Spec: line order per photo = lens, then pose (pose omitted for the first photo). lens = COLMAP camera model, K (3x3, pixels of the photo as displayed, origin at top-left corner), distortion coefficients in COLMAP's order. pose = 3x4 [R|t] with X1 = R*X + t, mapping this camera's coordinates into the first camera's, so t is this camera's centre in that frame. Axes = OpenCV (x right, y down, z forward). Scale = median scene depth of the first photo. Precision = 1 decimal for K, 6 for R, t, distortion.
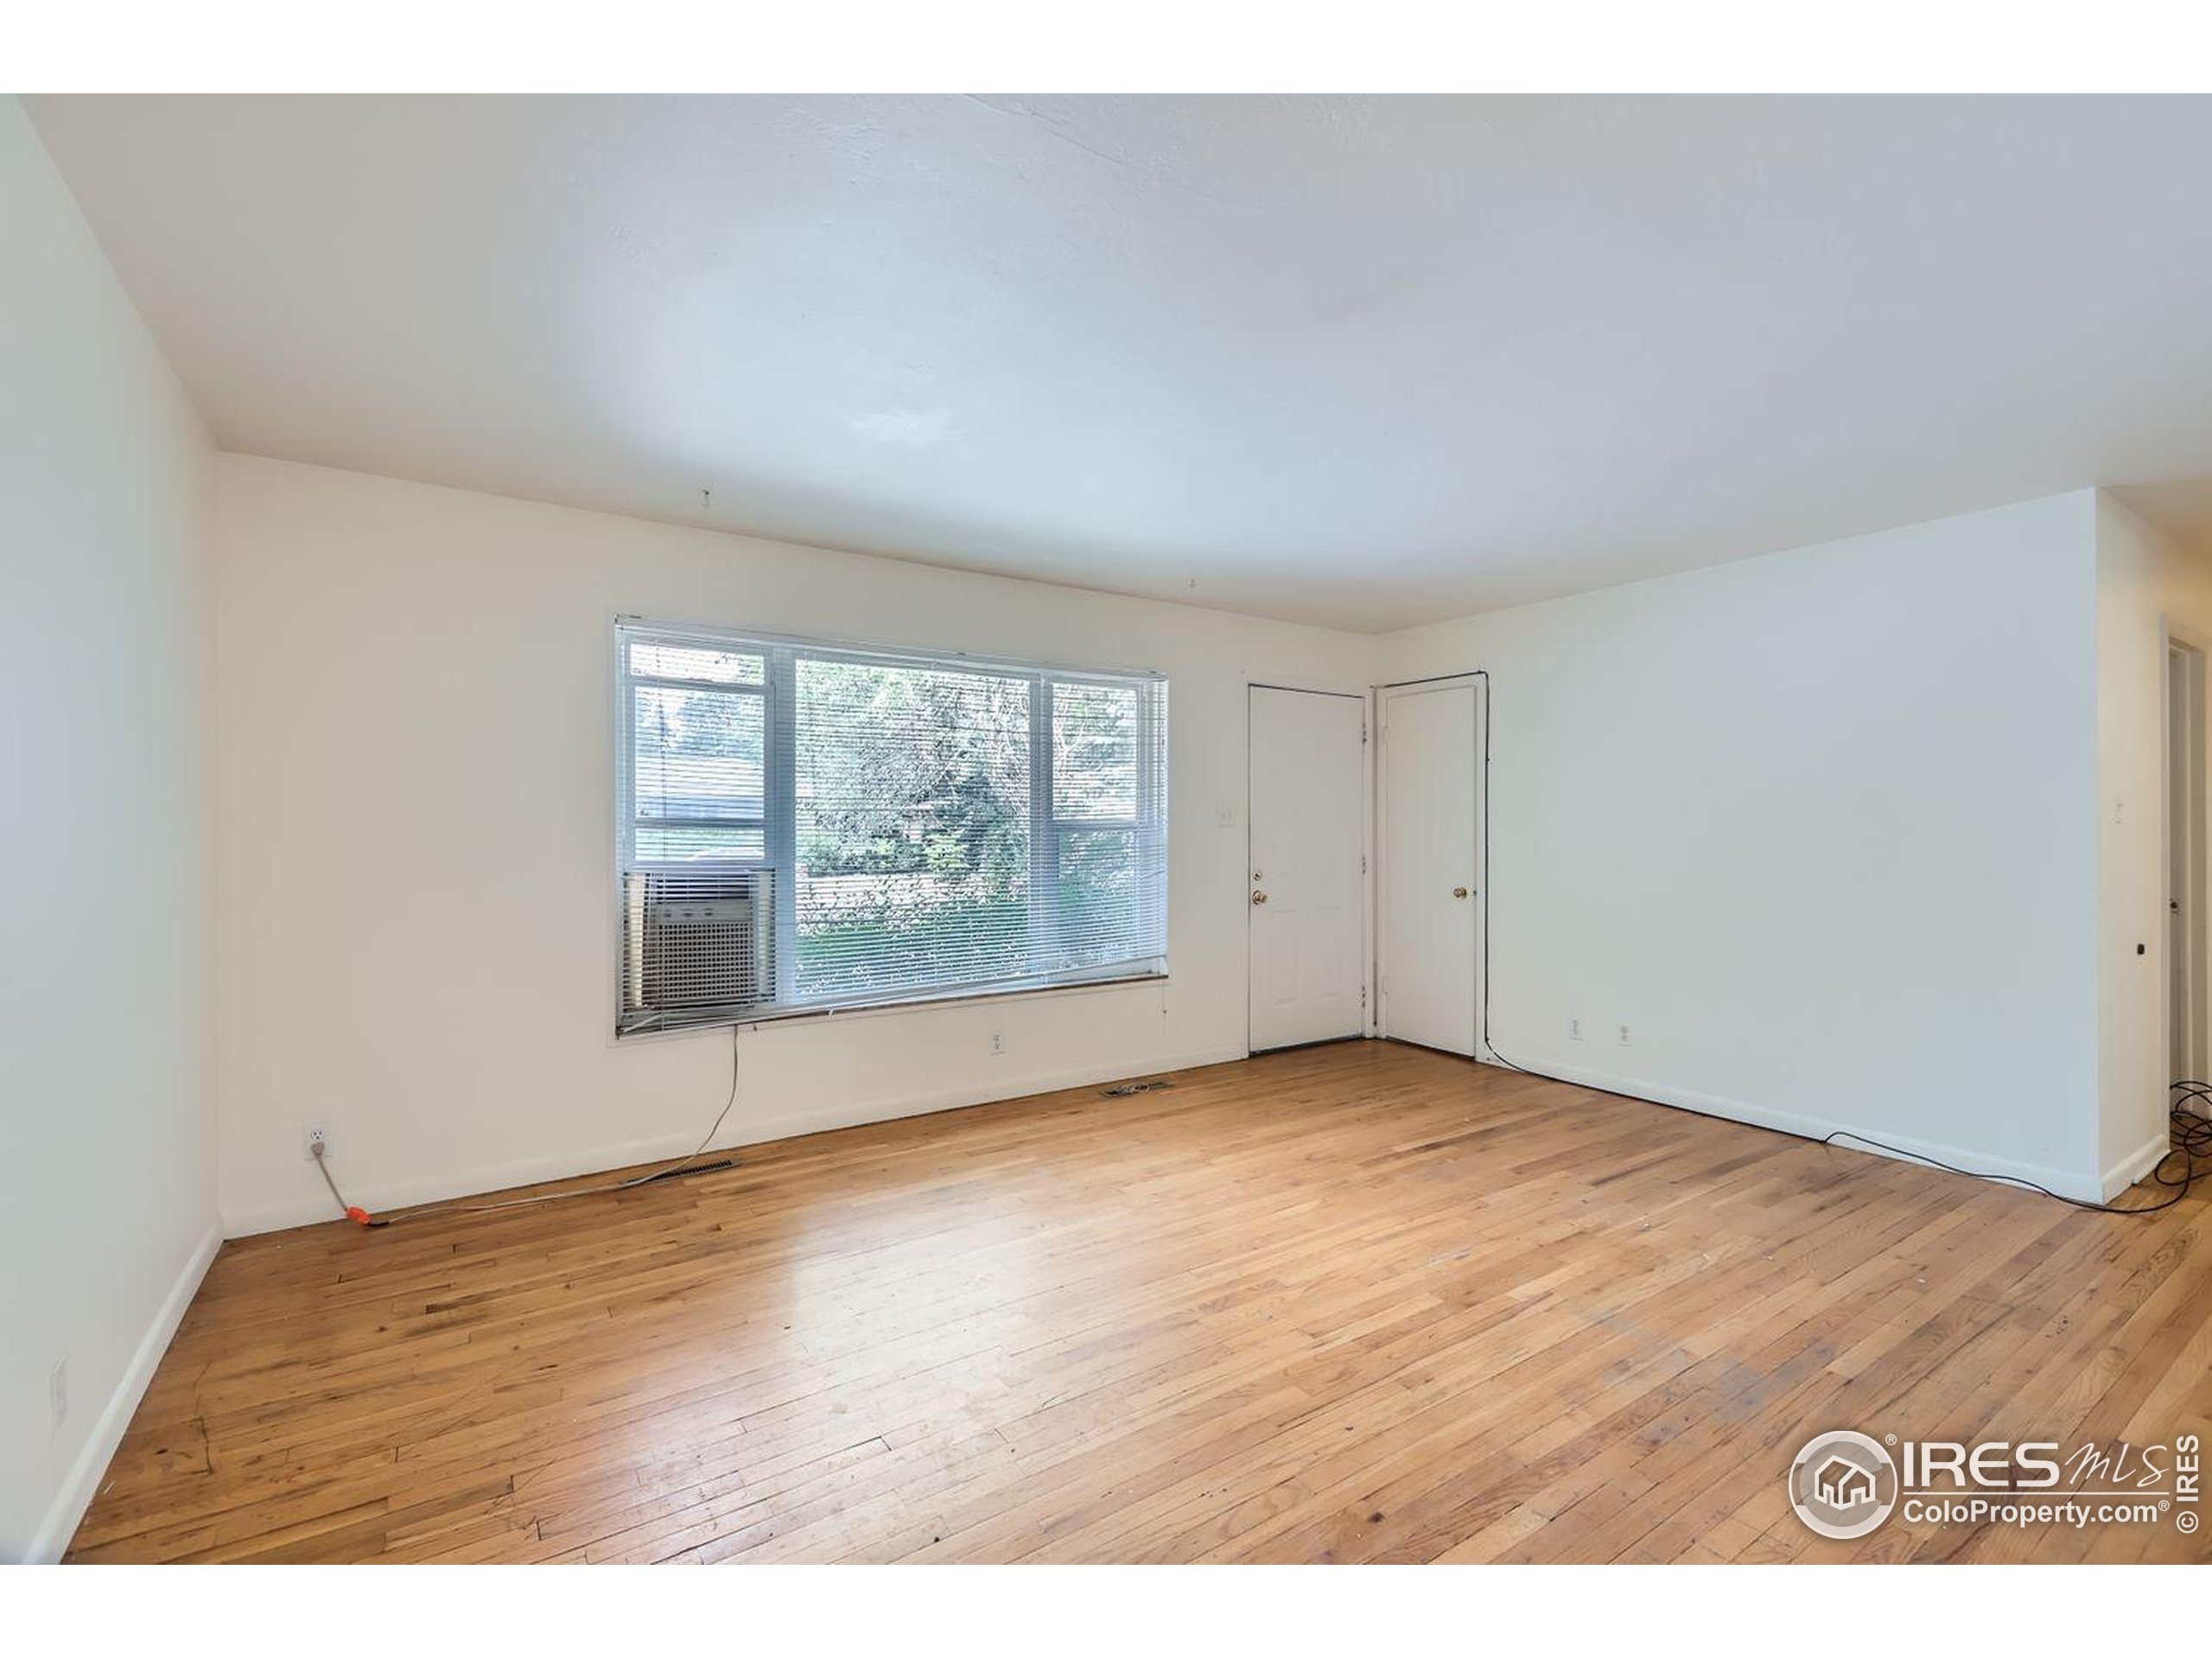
lens RADIAL K [[1007.2, 0, 1098.8], [0, 1007.2, 830.3], [0, 0, 1]] dist [0.003645, -0.000125]
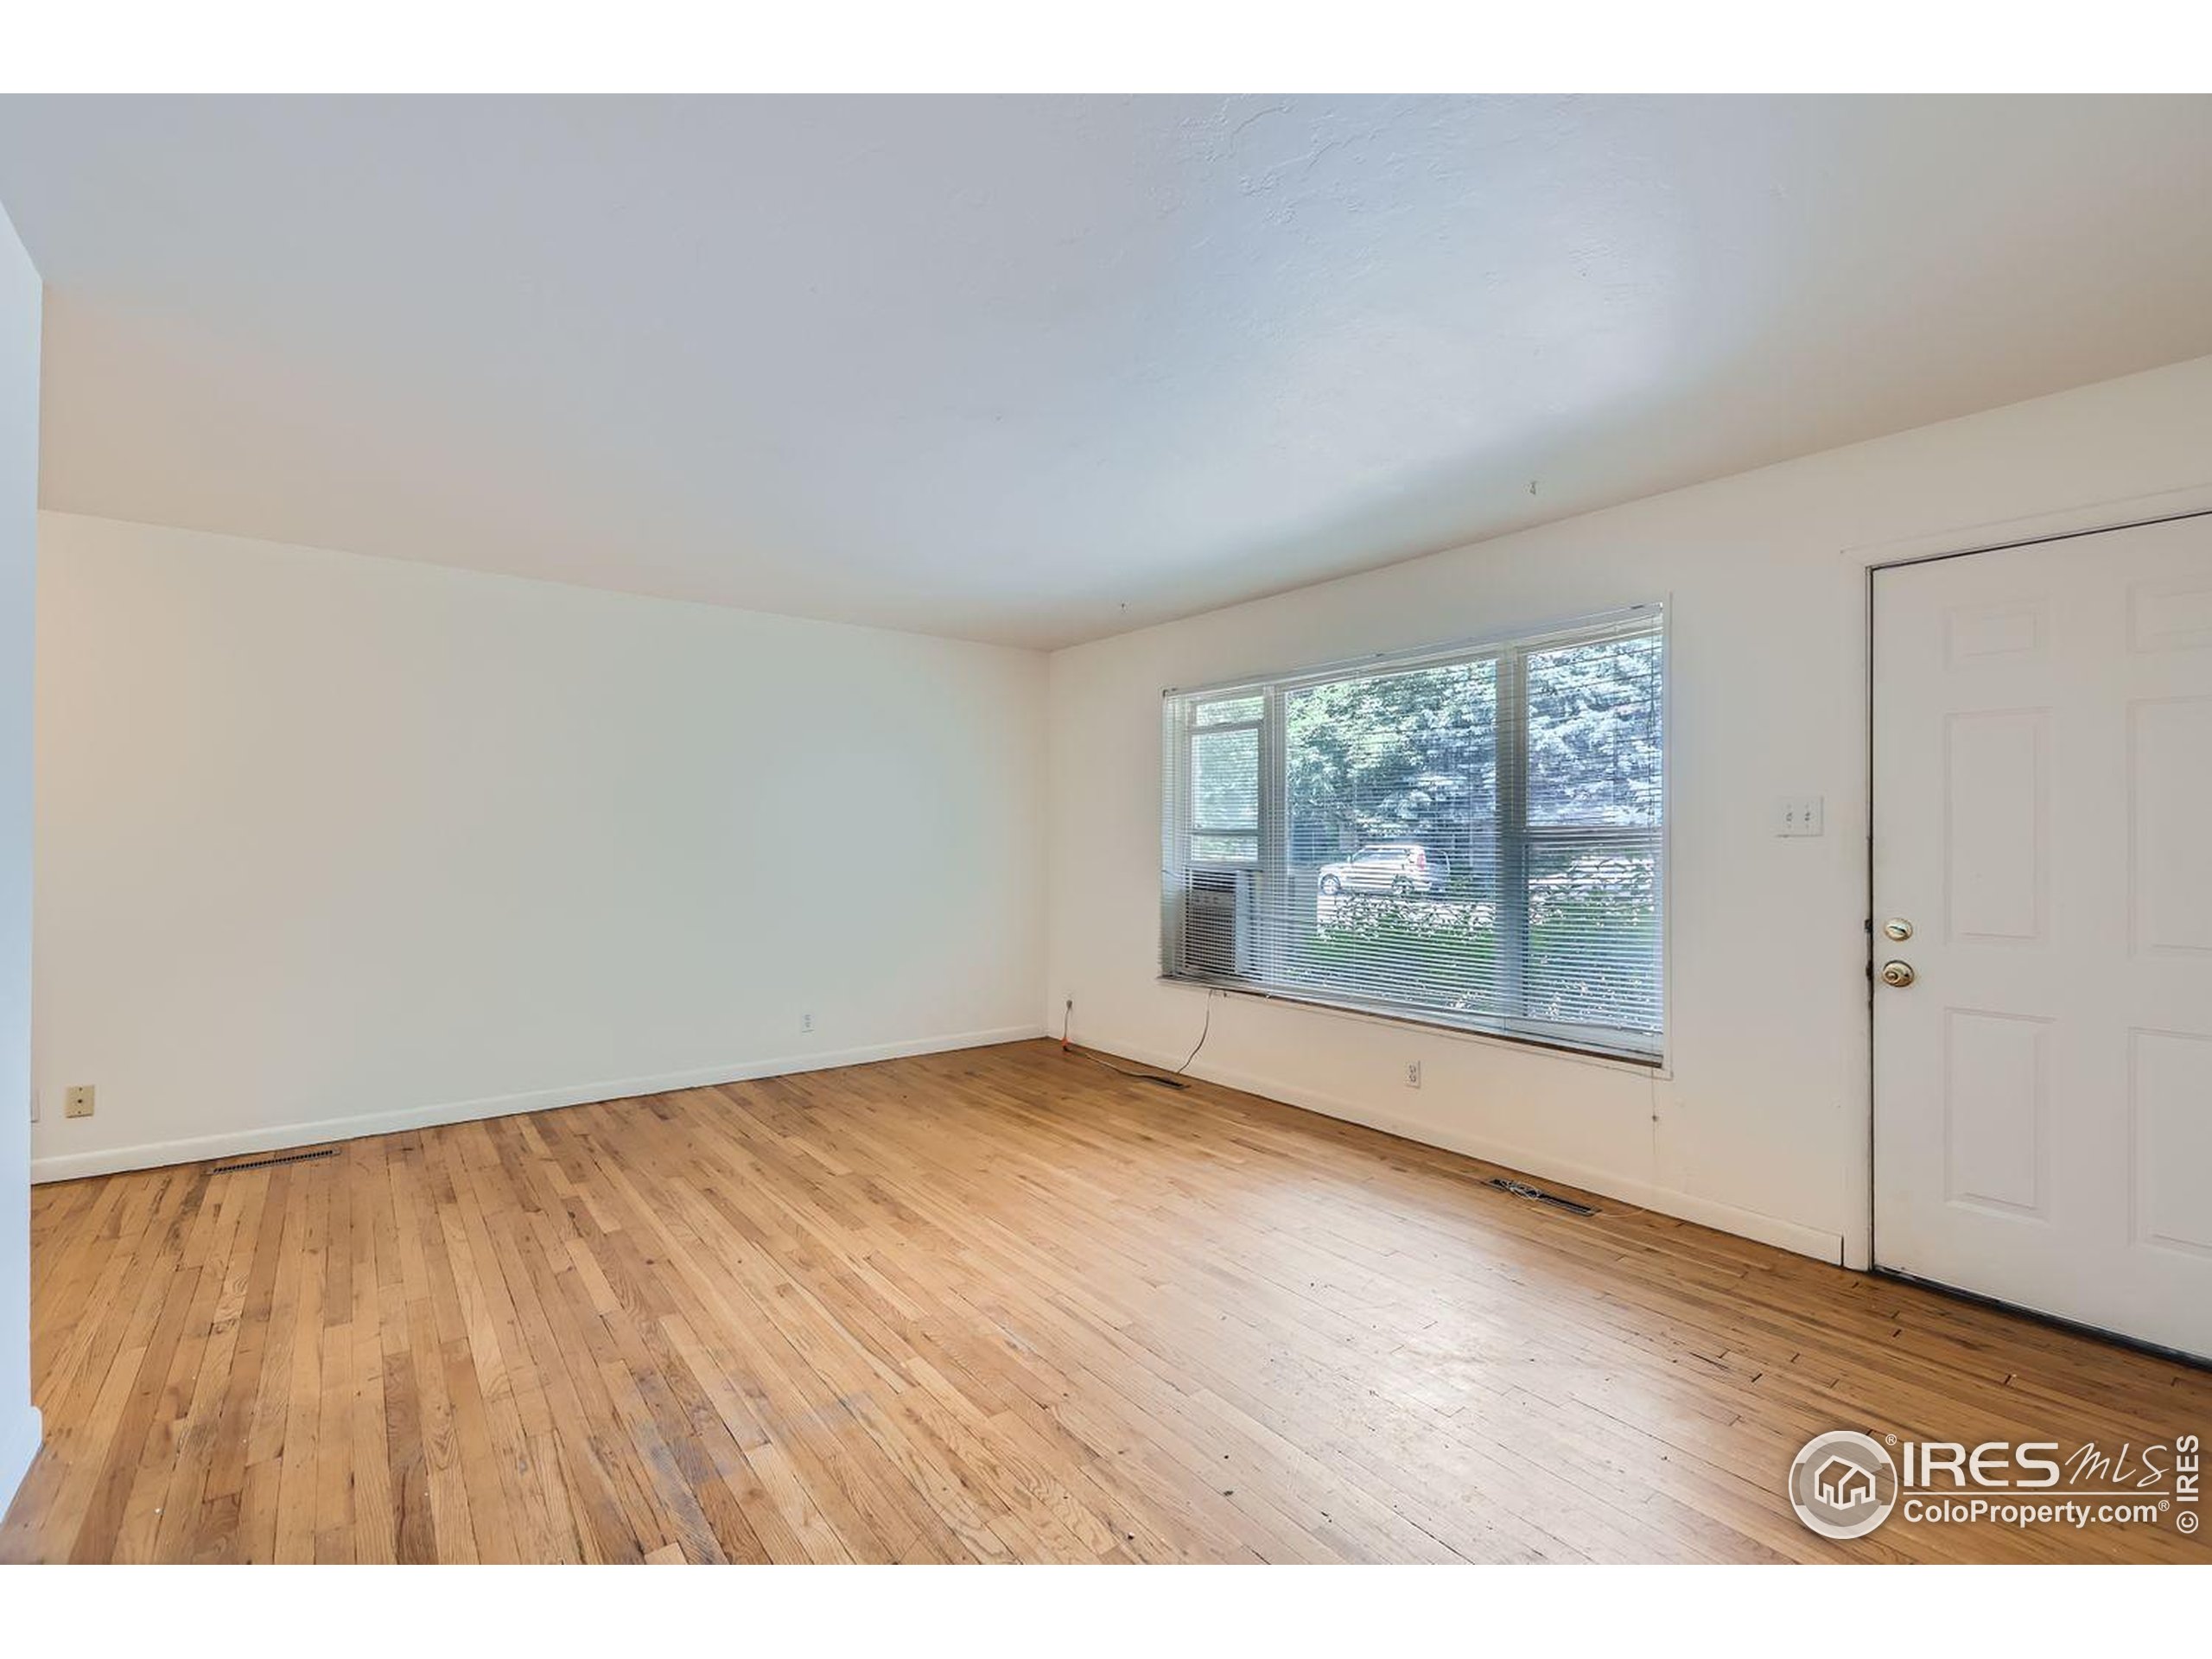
lens RADIAL K [[1007.2, 0, 1098.8], [0, 1007.2, 830.3], [0, 0, 1]] dist [0.003645, -0.000125]
pose [[0.042309, -0.003763, -0.999097, 0.925958], [-0.007139, 0.999966, -0.004069, -0.003805], [0.999079, 0.007305, 0.042281, 0.792644]]
